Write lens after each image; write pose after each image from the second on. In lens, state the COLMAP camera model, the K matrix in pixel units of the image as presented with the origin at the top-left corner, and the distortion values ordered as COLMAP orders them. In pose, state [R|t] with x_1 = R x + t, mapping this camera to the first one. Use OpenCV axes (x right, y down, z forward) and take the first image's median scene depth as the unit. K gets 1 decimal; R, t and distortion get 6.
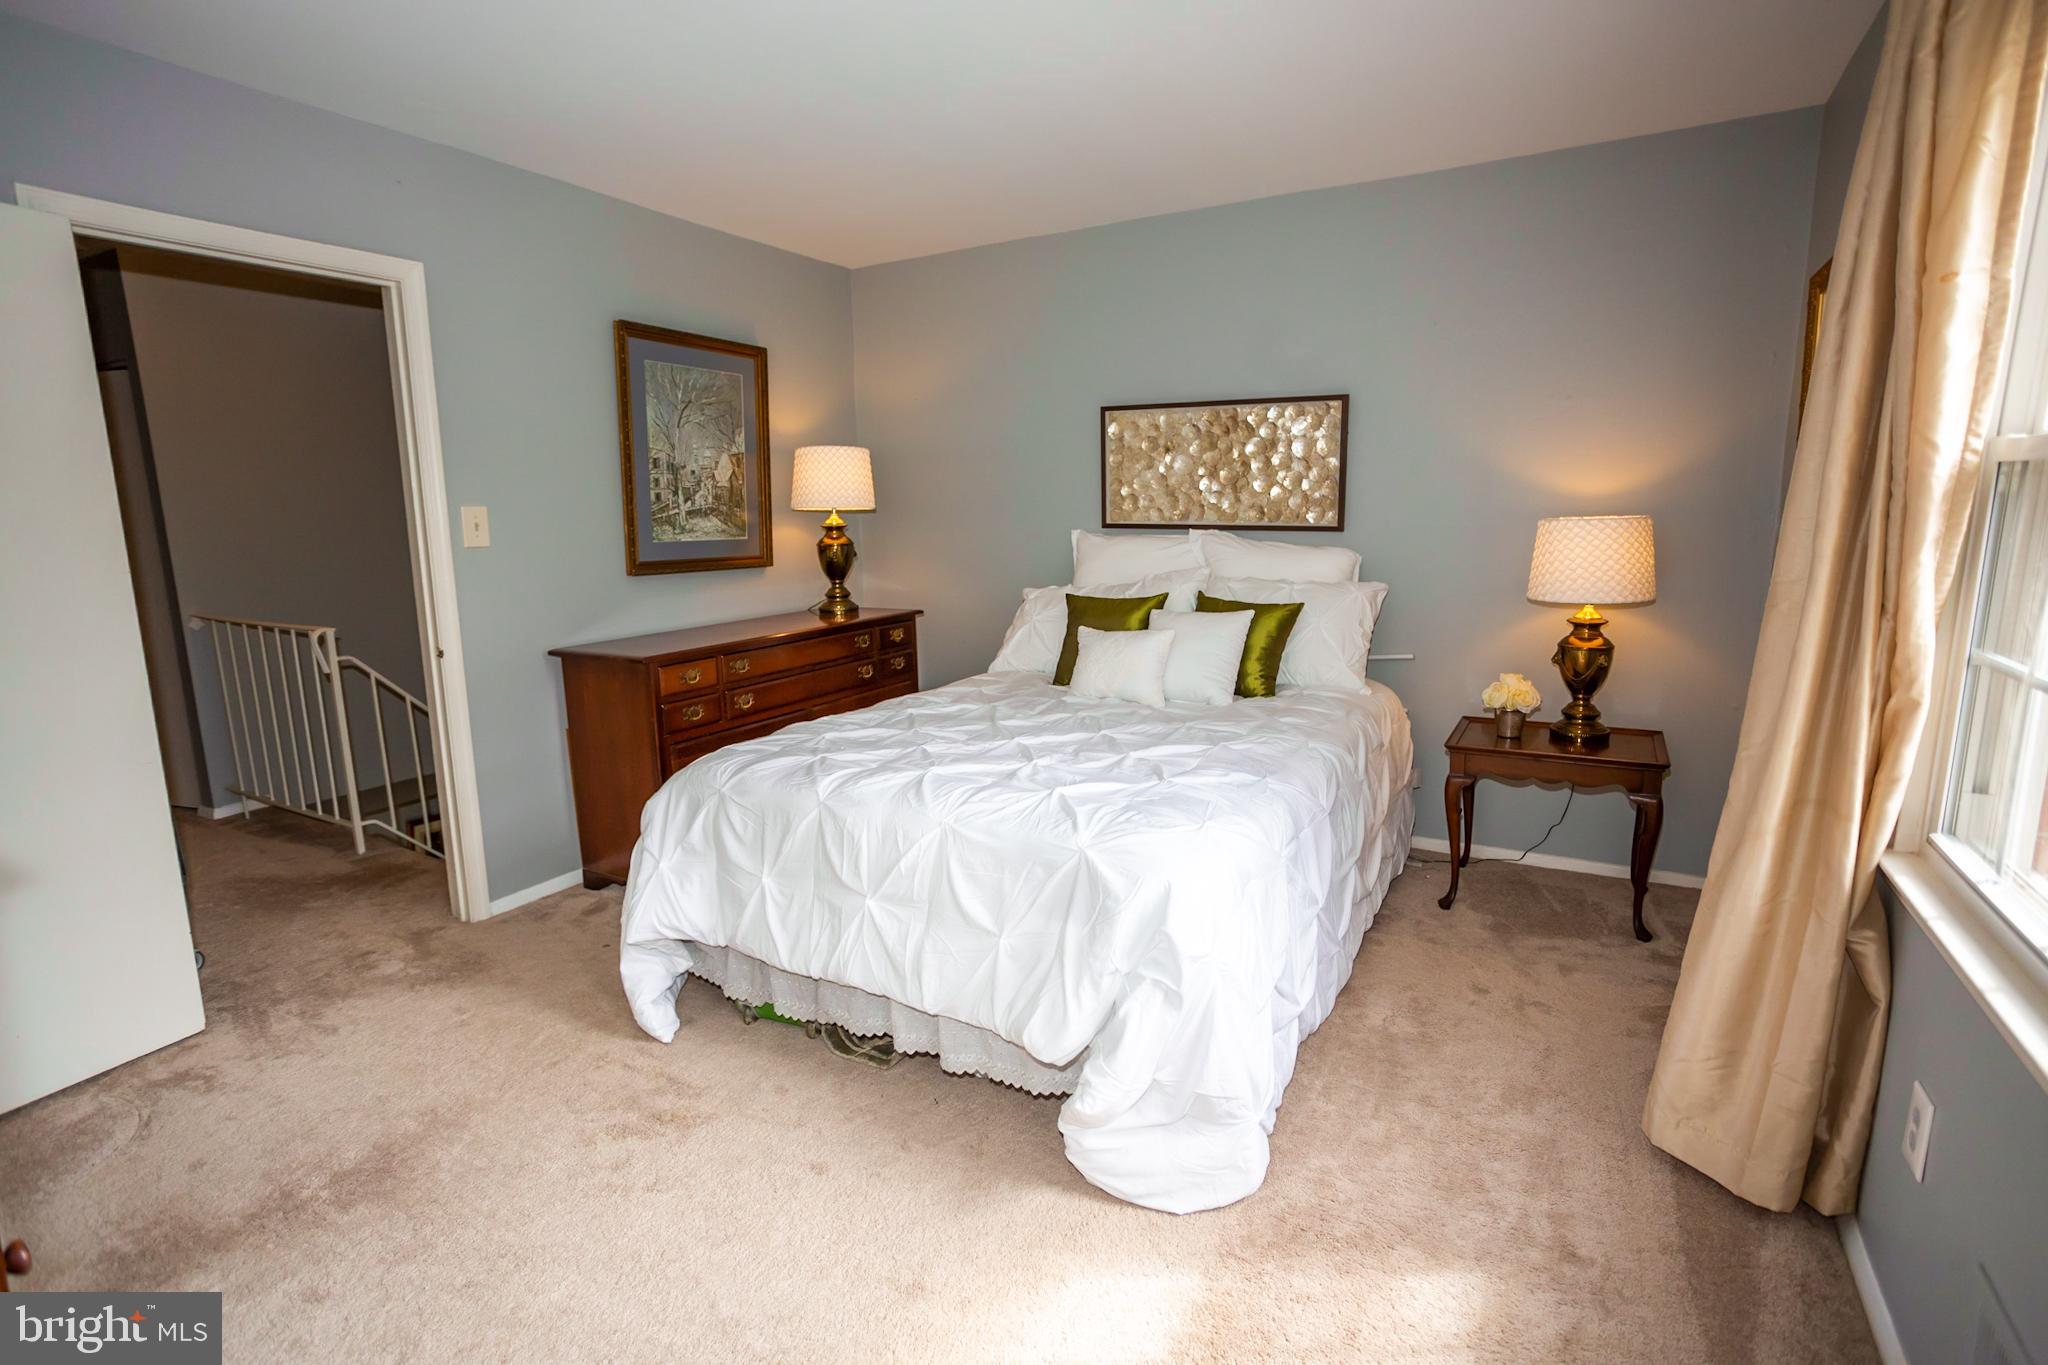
lens RADIAL K [[982.6, 0, 1024.0], [0, 982.6, 682.5], [0, 0, 1]] dist [0.025460, -0.030632]
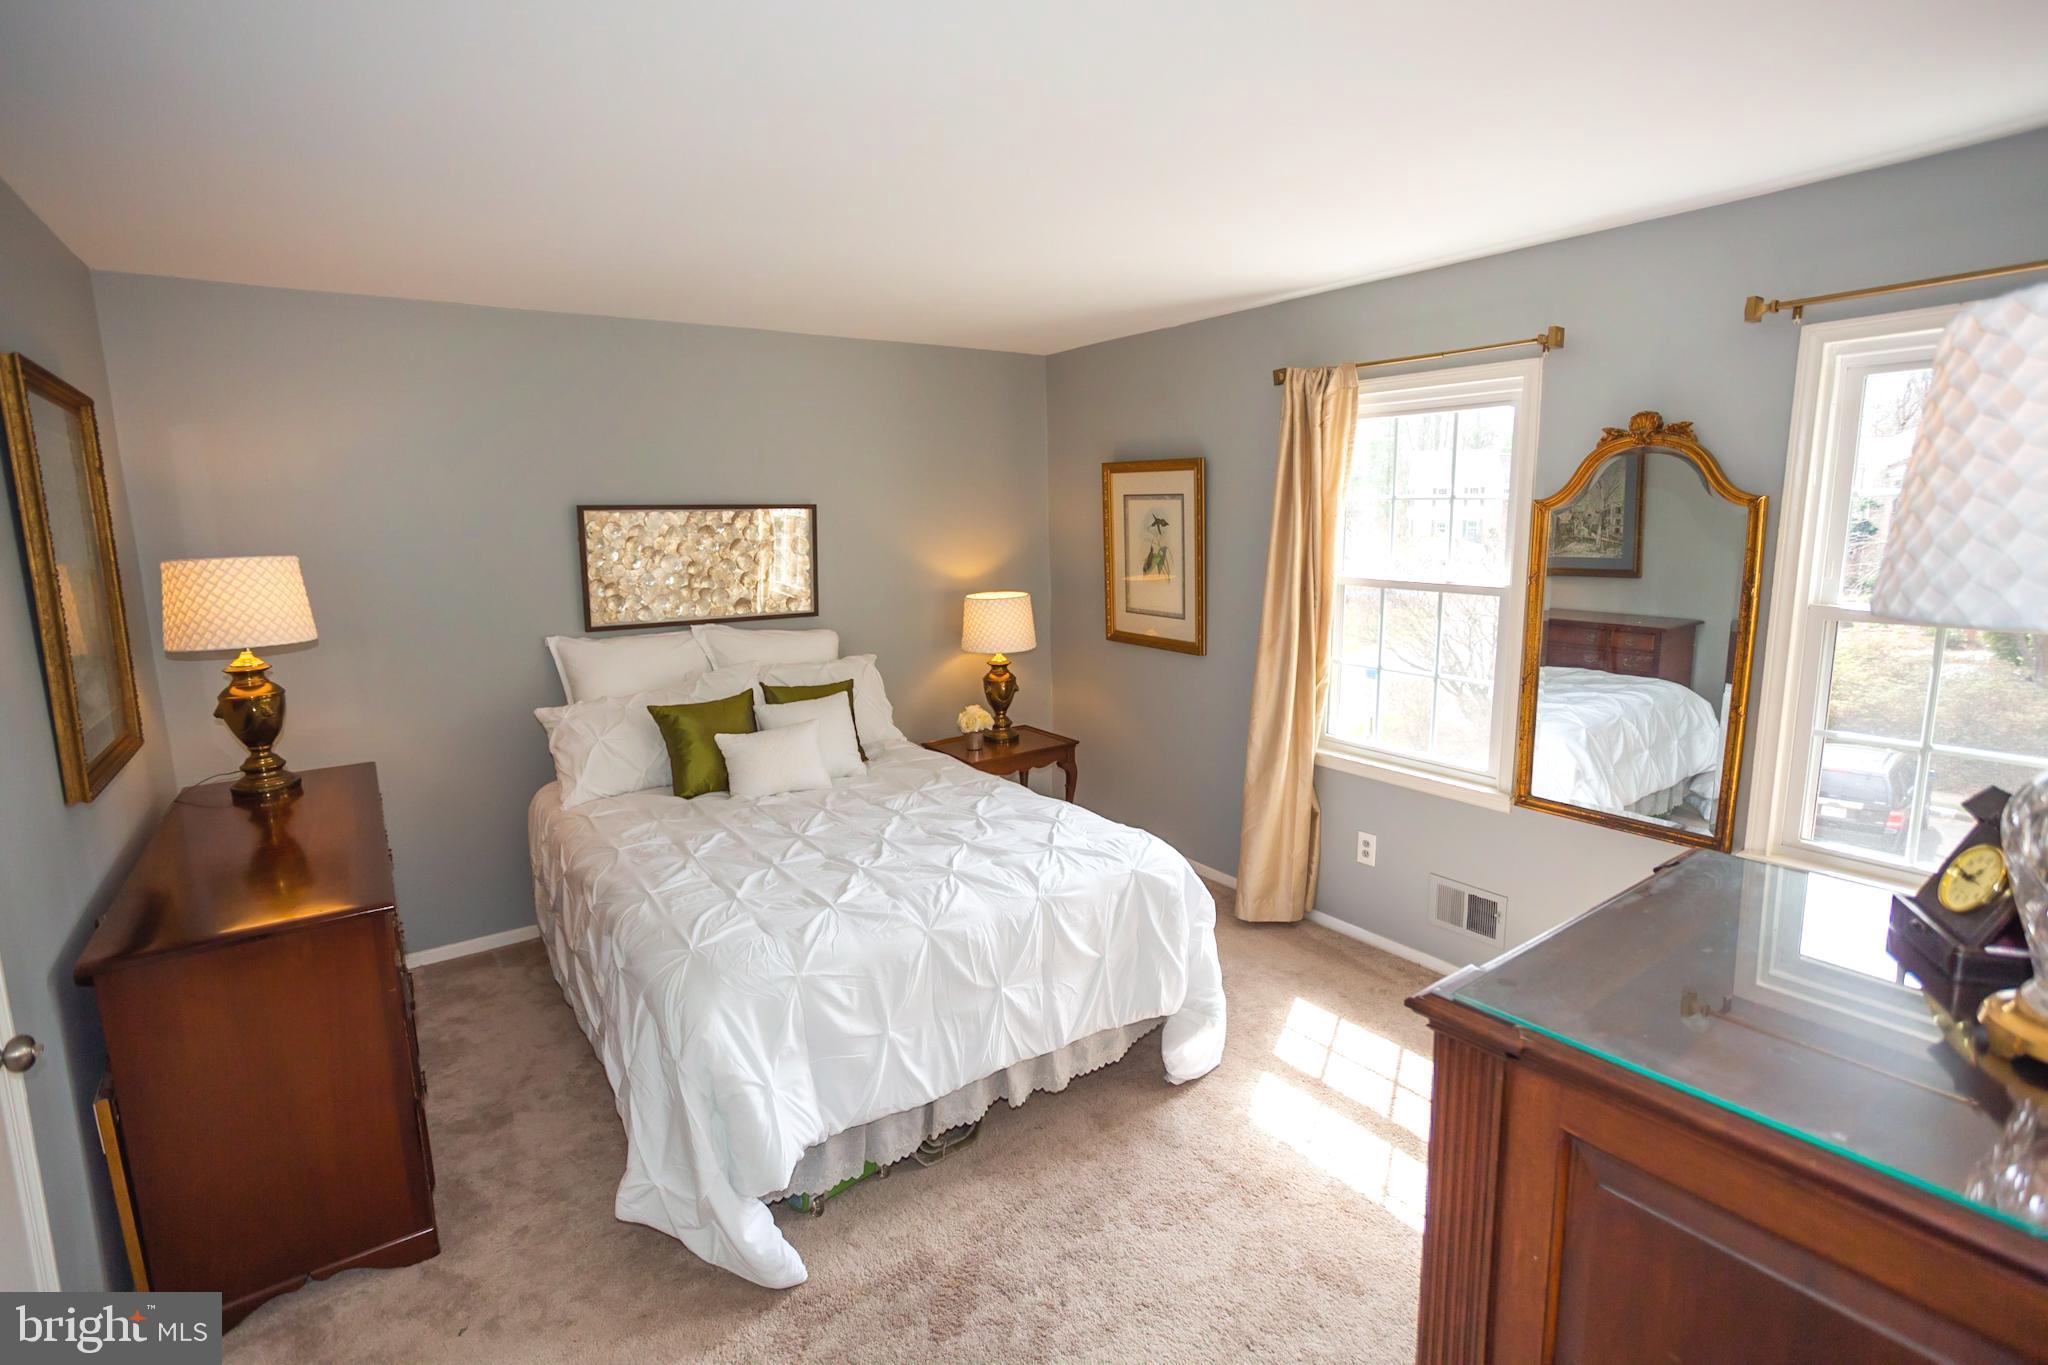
lens RADIAL K [[970.5, 0, 1022.5], [0, 970.5, 676.0], [0, 0, 1]] dist [-0.056444, 0.027722]
pose [[0.426973, -0.143485, 0.892808, -0.734726], [0.181213, 0.980879, 0.070977, -0.138304], [-0.885921, 0.131483, 0.444810, 0.303006]]
